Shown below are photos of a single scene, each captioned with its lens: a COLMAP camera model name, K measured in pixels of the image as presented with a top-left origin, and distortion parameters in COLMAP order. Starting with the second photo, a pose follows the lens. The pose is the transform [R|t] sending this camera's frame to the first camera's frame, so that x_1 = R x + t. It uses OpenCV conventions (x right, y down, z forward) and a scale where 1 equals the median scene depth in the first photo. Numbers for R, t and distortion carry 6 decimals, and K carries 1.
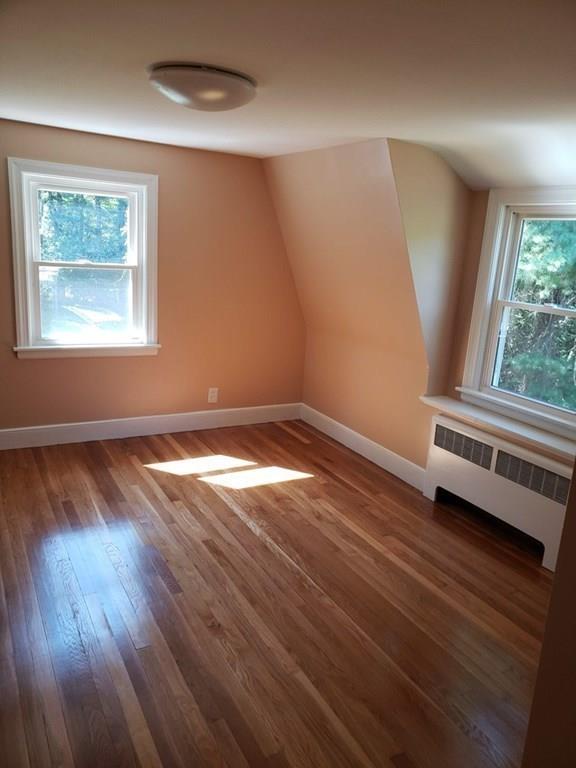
lens RADIAL K [[597.7, 0, 292.1], [0, 597.7, 386.4], [0, 0, 1]] dist [0.029796, -0.000282]
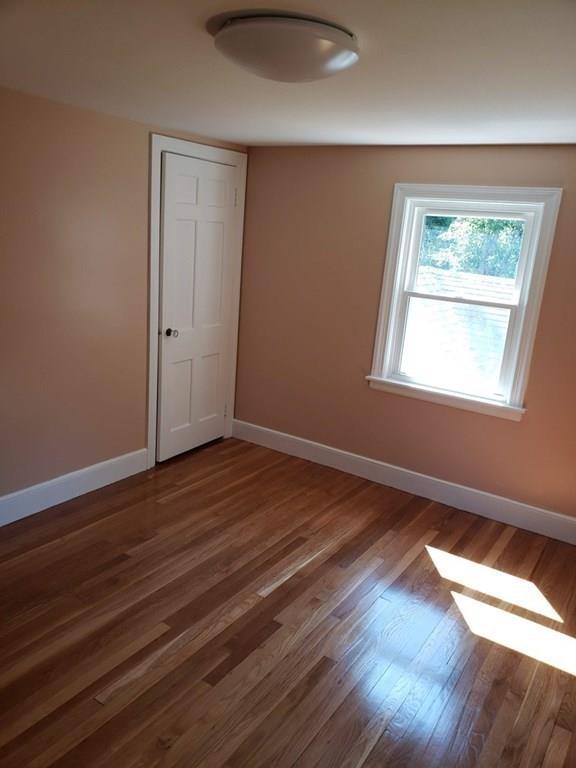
lens RADIAL K [[597.7, 0, 295.2], [0, 597.7, 385.3], [0, 0, 1]] dist [0.029796, -0.000282]
pose [[0.457478, 0.189640, -0.868764, 0.350135], [-0.256960, 0.963507, 0.075010, -0.095956], [0.851285, 0.188923, 0.489513, 0.440846]]
